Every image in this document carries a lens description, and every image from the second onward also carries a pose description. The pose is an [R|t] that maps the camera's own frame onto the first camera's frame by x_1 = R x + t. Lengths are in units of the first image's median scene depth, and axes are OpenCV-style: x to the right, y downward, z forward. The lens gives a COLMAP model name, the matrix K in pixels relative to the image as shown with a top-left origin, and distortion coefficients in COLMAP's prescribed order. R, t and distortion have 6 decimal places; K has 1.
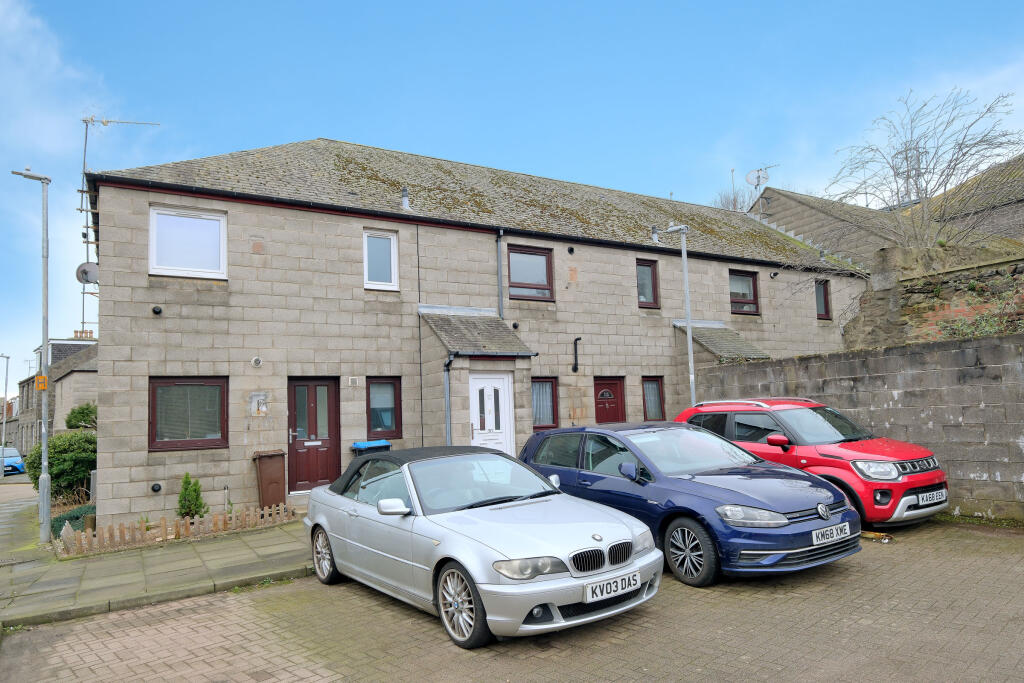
lens RADIAL K [[681.4, 0, 512.0], [0, 681.4, 346.4], [0, 0, 1]] dist [0.006766, 0.001282]
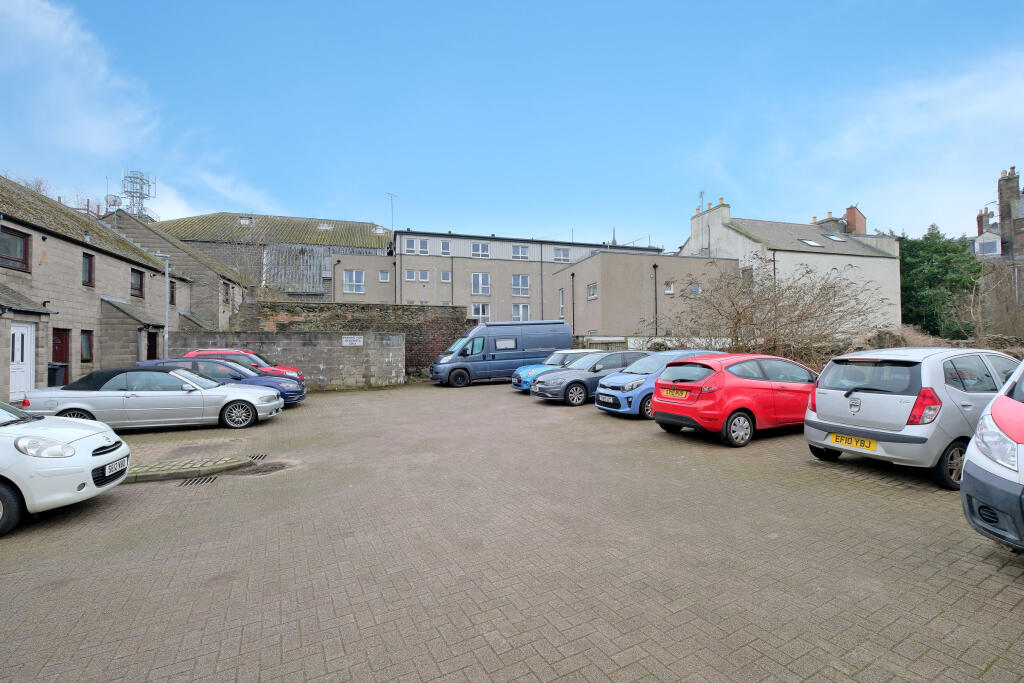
lens RADIAL K [[445.2, 0, 510.8], [0, 445.2, 342.3], [0, 0, 1]] dist [-0.002903, -0.000396]
pose [[0.261366, 0.055036, 0.963669, -0.552514], [-0.106208, 0.993951, -0.027960, -0.003272], [-0.959379, -0.095042, 0.265630, -0.208723]]
